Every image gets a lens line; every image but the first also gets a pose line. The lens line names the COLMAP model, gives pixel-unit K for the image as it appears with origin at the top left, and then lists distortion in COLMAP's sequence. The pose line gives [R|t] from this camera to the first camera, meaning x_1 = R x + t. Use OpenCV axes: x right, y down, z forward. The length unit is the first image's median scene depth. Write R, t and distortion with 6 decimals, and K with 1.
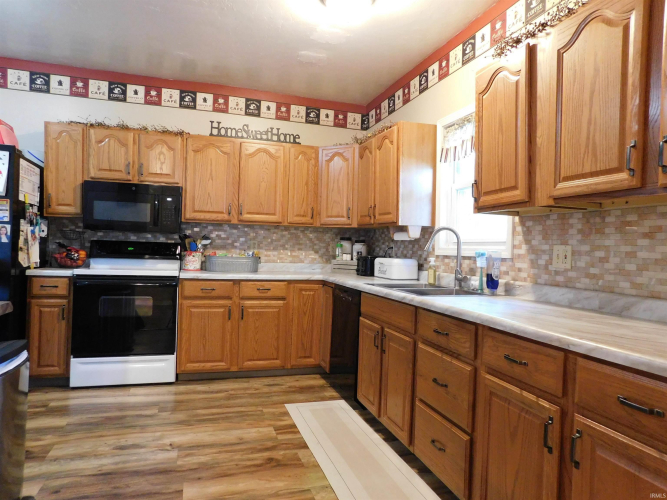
lens RADIAL K [[445.2, 0, 337.3], [0, 445.2, 247.6], [0, 0, 1]] dist [-0.050237, 0.036620]
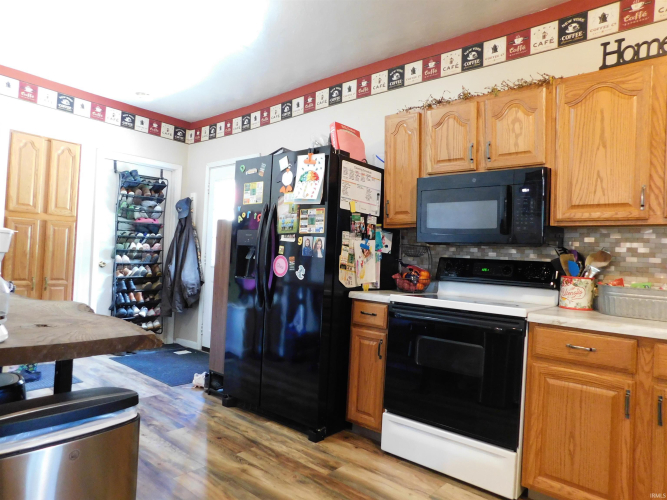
lens RADIAL K [[445.2, 0, 329.8], [0, 445.2, 250.3], [0, 0, 1]] dist [-0.050237, 0.036620]
pose [[0.522562, -0.018765, -0.852395, -0.000125], [-0.026854, 0.998900, -0.038453, 0.005392], [0.852178, 0.042984, 0.521483, 0.460597]]
